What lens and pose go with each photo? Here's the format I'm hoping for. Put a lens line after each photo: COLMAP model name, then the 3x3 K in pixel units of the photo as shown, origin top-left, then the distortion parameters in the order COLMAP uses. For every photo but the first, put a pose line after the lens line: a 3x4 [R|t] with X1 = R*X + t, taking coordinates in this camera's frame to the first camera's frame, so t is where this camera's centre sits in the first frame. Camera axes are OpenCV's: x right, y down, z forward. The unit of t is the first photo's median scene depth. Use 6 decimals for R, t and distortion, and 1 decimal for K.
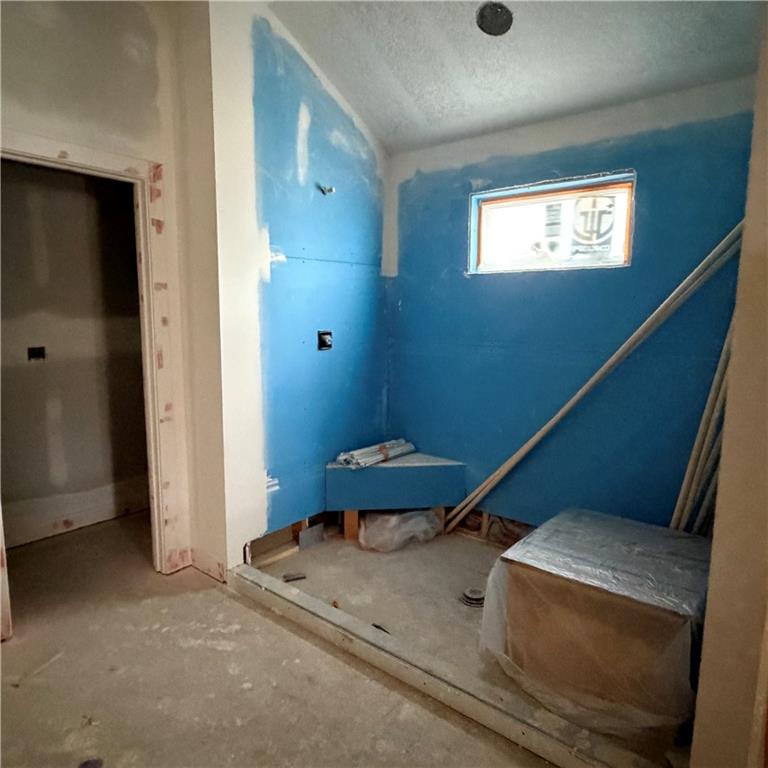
lens RADIAL K [[533.0, 0, 376.1], [0, 533.0, 382.0], [0, 0, 1]] dist [-0.001090, 0.001749]
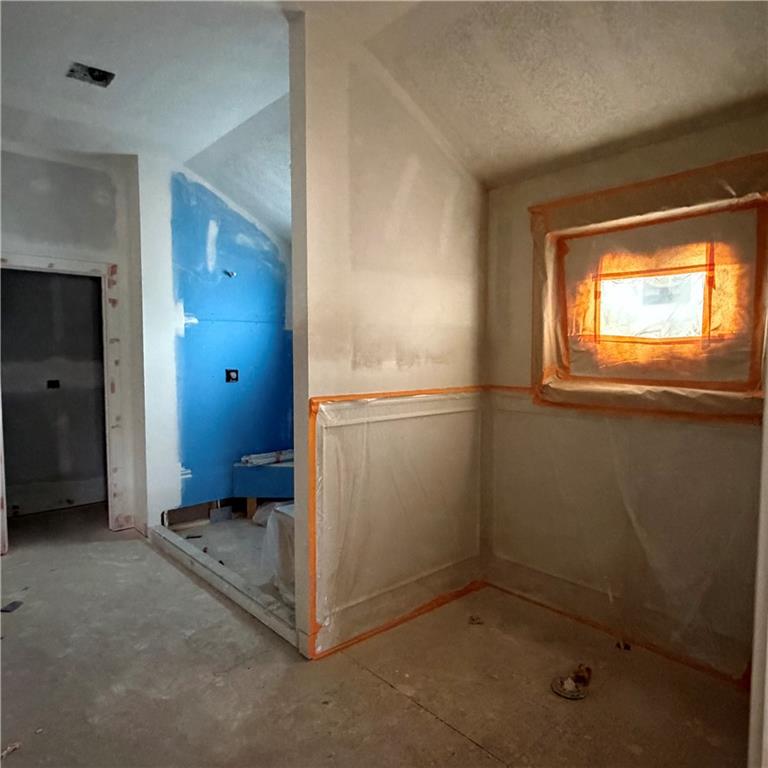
lens RADIAL K [[533.0, 0, 381.5], [0, 533.0, 385.8], [0, 0, 1]] dist [-0.001090, 0.001749]
pose [[0.988427, 0.002650, -0.151674, 0.584980], [-0.014044, 0.997152, -0.074102, 0.056390], [0.151045, 0.075374, 0.985649, -0.399695]]
